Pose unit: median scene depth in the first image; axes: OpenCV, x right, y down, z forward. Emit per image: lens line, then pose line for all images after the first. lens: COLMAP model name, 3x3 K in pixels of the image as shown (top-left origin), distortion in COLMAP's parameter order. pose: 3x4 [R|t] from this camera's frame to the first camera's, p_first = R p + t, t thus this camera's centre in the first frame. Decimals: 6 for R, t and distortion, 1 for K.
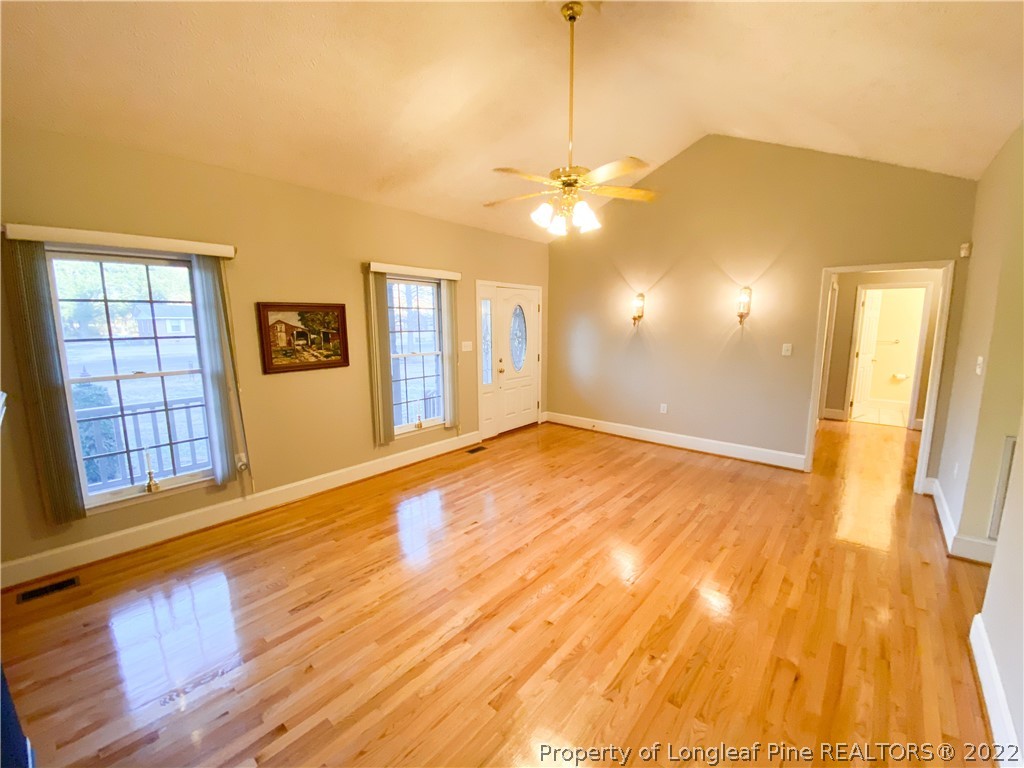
lens RADIAL K [[418.4, 0, 510.8], [0, 418.4, 383.1], [0, 0, 1]] dist [0.006834, -0.006014]
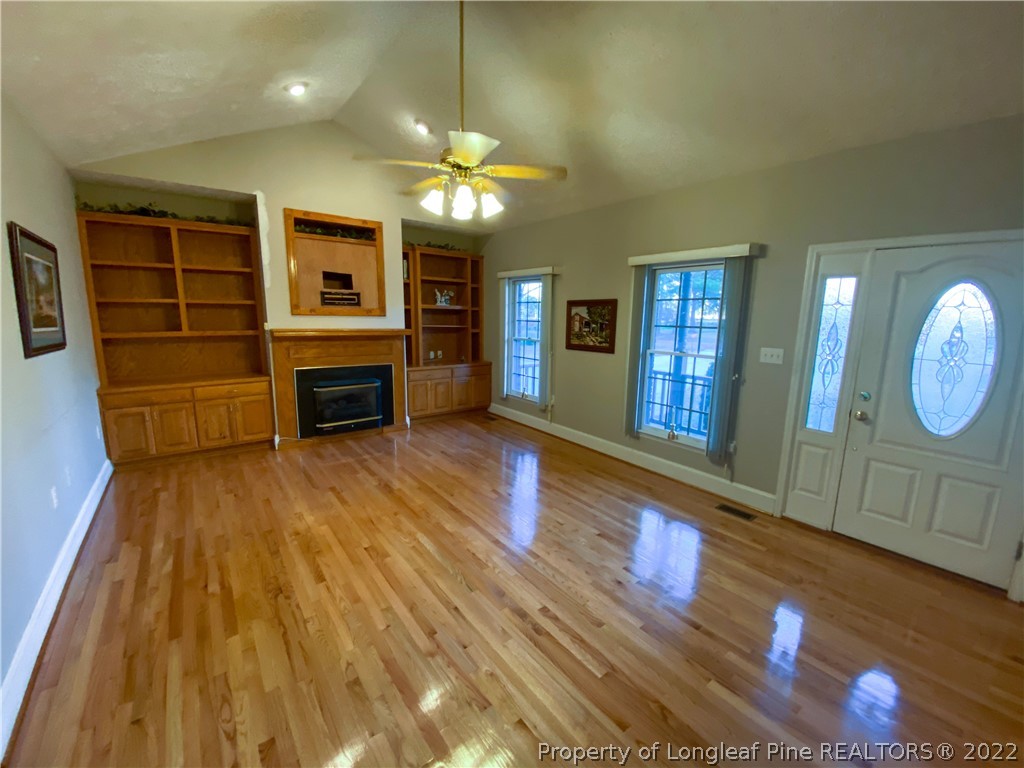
lens RADIAL K [[418.4, 0, 520.5], [0, 418.4, 384.6], [0, 0, 1]] dist [0.006834, -0.006014]
pose [[-0.199379, 0.167879, -0.965435, 0.848816], [-0.166630, 0.965059, 0.202225, -0.162146], [0.965651, 0.201190, -0.164439, 1.050865]]
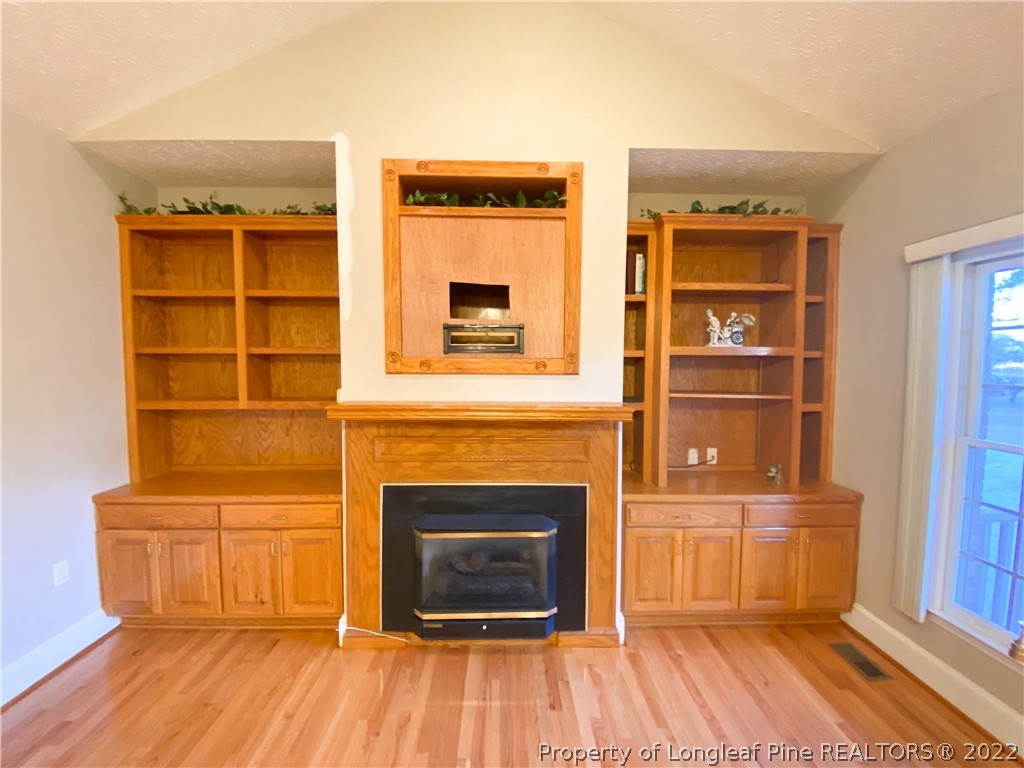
lens RADIAL K [[418.4, 0, 511.6], [0, 418.4, 381.1], [0, 0, 1]] dist [0.006834, -0.006014]
pose [[-0.741417, 0.035966, -0.670080, -0.003109], [-0.103887, 0.980372, 0.167567, -0.104339], [0.662954, 0.193850, -0.723128, 0.700646]]
